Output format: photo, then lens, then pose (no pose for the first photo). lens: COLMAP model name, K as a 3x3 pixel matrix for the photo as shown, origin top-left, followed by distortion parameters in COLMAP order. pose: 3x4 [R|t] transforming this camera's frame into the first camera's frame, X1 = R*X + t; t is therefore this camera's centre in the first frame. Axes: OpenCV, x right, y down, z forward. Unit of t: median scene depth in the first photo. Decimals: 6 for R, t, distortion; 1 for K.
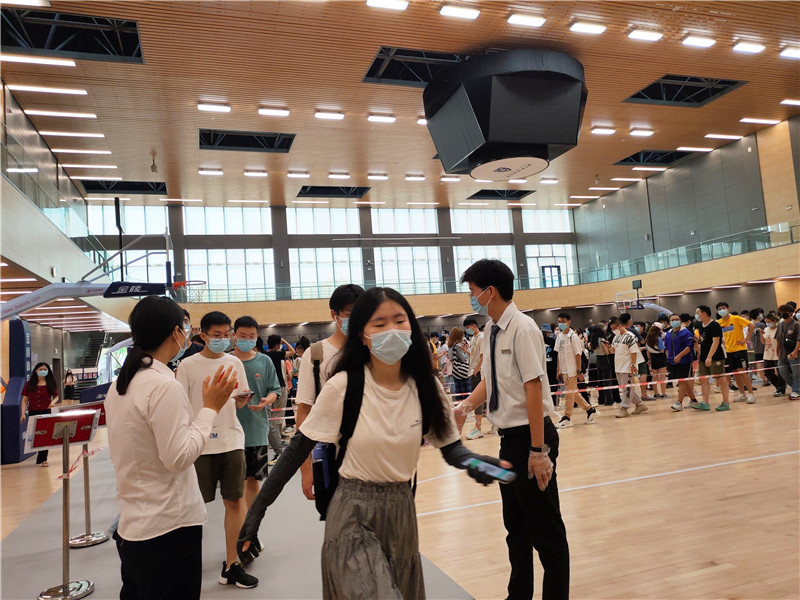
lens RADIAL K [[597.4, 0, 401.6], [0, 597.4, 304.4], [0, 0, 1]] dist [0.057983, -0.052183]
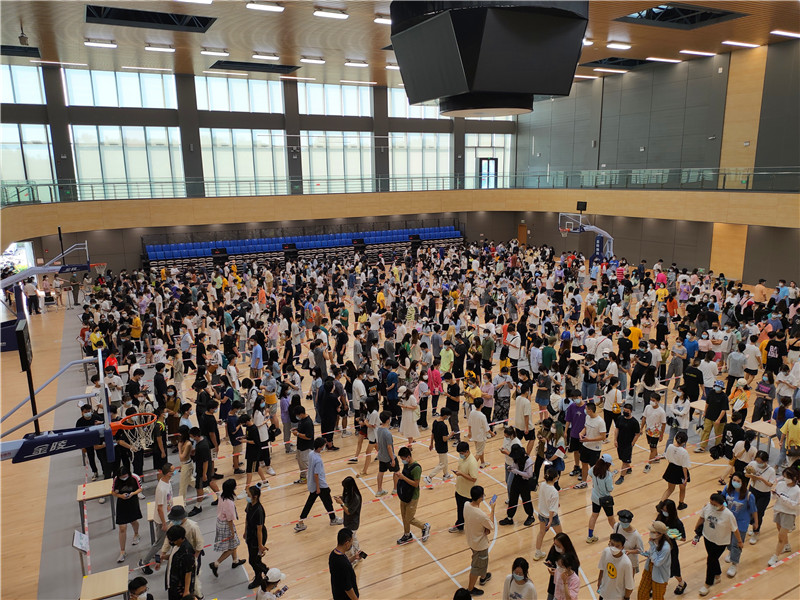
lens RADIAL K [[597.4, 0, 398.5], [0, 597.4, 300.5], [0, 0, 1]] dist [0.057983, -0.052183]
pose [[0.987151, 0.030030, 0.156941, -0.036428], [-0.072050, 0.960319, 0.269438, -0.110224], [-0.142622, -0.277284, 0.950143, 0.079992]]
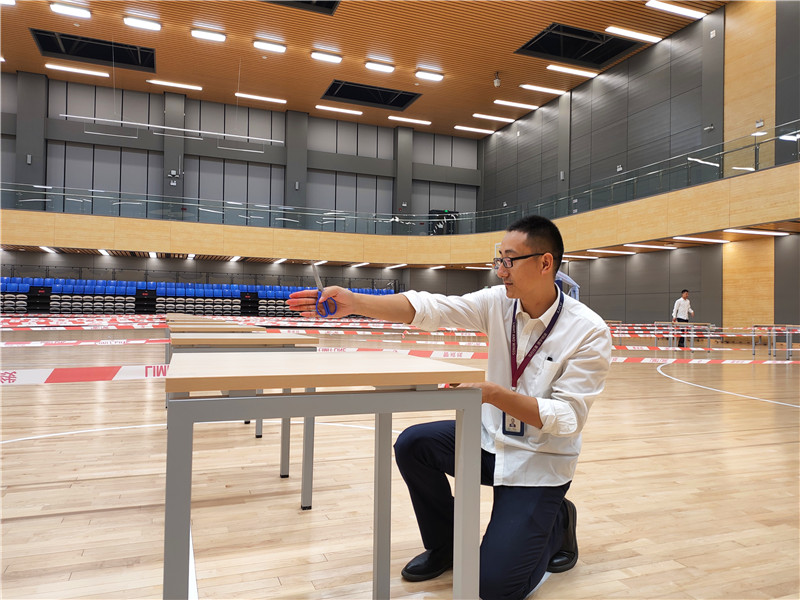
lens RADIAL K [[597.4, 0, 401.5], [0, 597.4, 304.2], [0, 0, 1]] dist [0.057983, -0.052183]
pose [[0.994758, 0.090066, 0.048431, 0.201217], [-0.092577, 0.994328, 0.052364, 0.020732], [-0.043440, -0.056573, 0.997453, 0.298361]]
